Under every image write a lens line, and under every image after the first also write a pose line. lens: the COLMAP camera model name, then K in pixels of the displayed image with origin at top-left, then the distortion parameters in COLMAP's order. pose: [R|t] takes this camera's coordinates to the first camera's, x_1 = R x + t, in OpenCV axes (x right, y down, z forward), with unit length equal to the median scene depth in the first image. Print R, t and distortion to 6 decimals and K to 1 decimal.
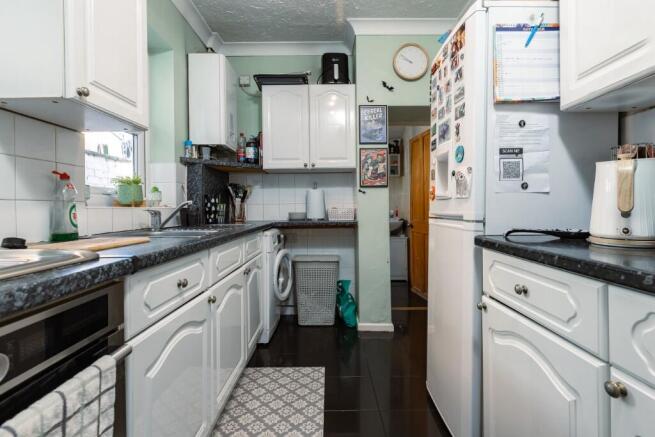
lens RADIAL K [[294.0, 0, 327.5], [0, 294.0, 215.6], [0, 0, 1]] dist [0.011799, -0.001998]
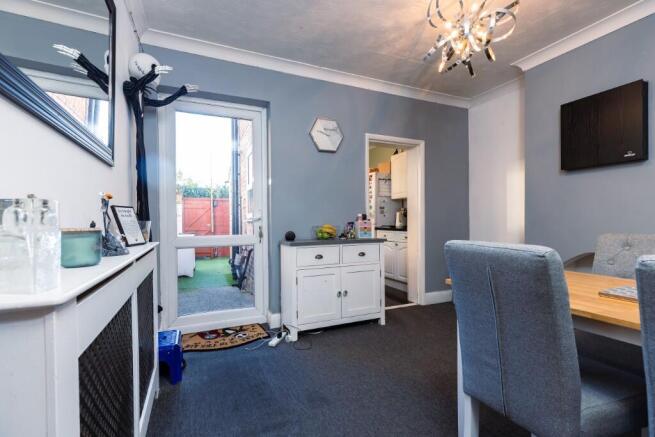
lens RADIAL K [[294.0, 0, 327.6], [0, 294.0, 221.1], [0, 0, 1]] dist [0.011799, -0.001998]
pose [[0.908672, 0.000322, 0.417510, -1.942301], [0.000724, 0.999997, -0.002349, -0.008562], [-0.417510, 0.002437, 0.908669, -2.641073]]
